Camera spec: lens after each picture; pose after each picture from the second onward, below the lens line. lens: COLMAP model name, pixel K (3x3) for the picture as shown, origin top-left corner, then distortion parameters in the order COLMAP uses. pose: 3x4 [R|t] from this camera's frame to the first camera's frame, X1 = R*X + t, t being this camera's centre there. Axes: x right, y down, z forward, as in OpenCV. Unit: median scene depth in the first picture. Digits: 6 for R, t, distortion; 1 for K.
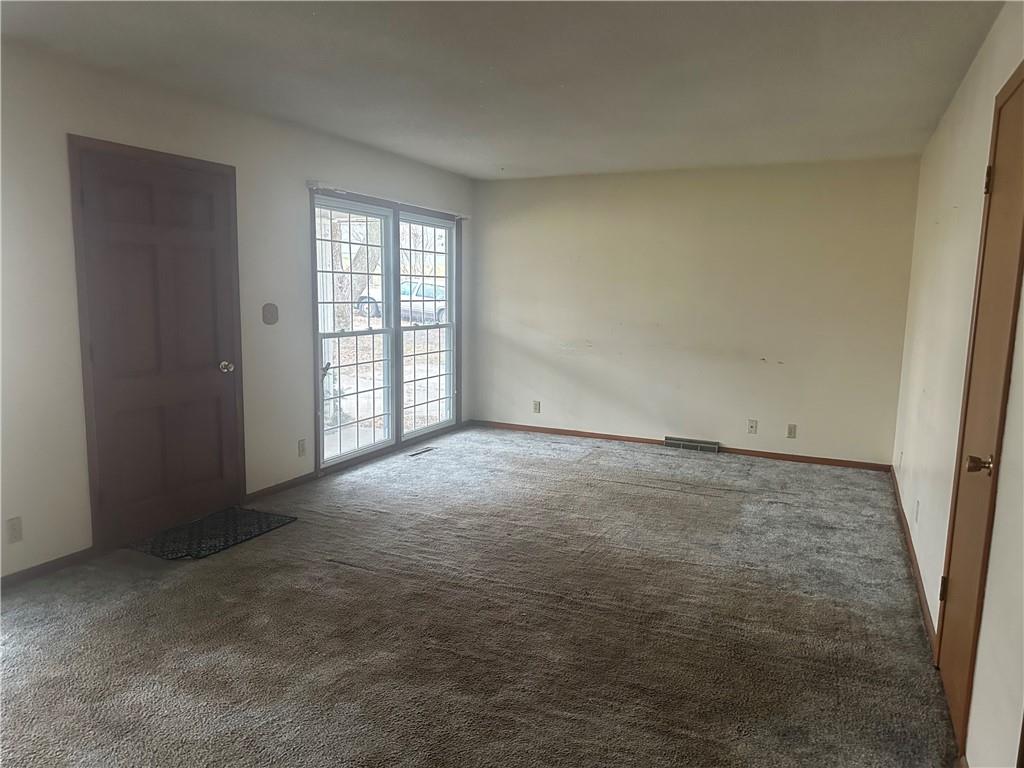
lens RADIAL K [[709.1, 0, 512.8], [0, 709.1, 394.3], [0, 0, 1]] dist [0.109933, -0.168827]
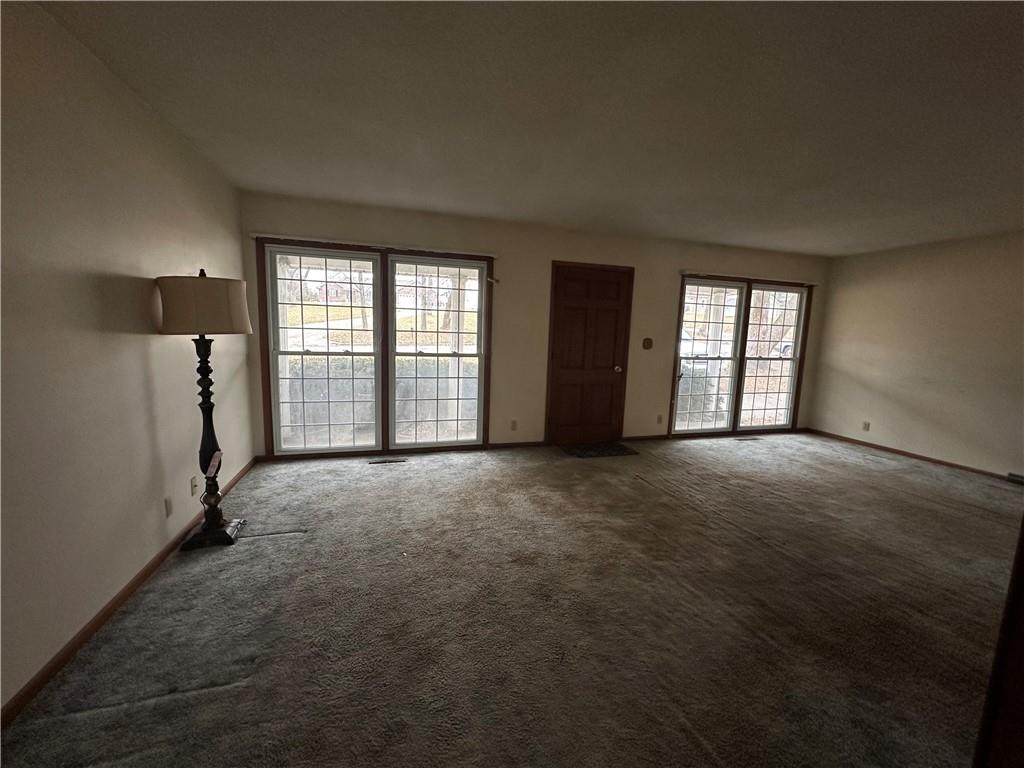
lens RADIAL K [[407.7, 0, 512.0], [0, 407.7, 384.0], [0, 0, 1]] dist [0.000659, -0.000036]
pose [[0.667091, 0.100944, -0.738105, 0.240106], [-0.130088, 0.991339, 0.018004, 0.019964], [0.733530, 0.084008, 0.674445, 0.041491]]
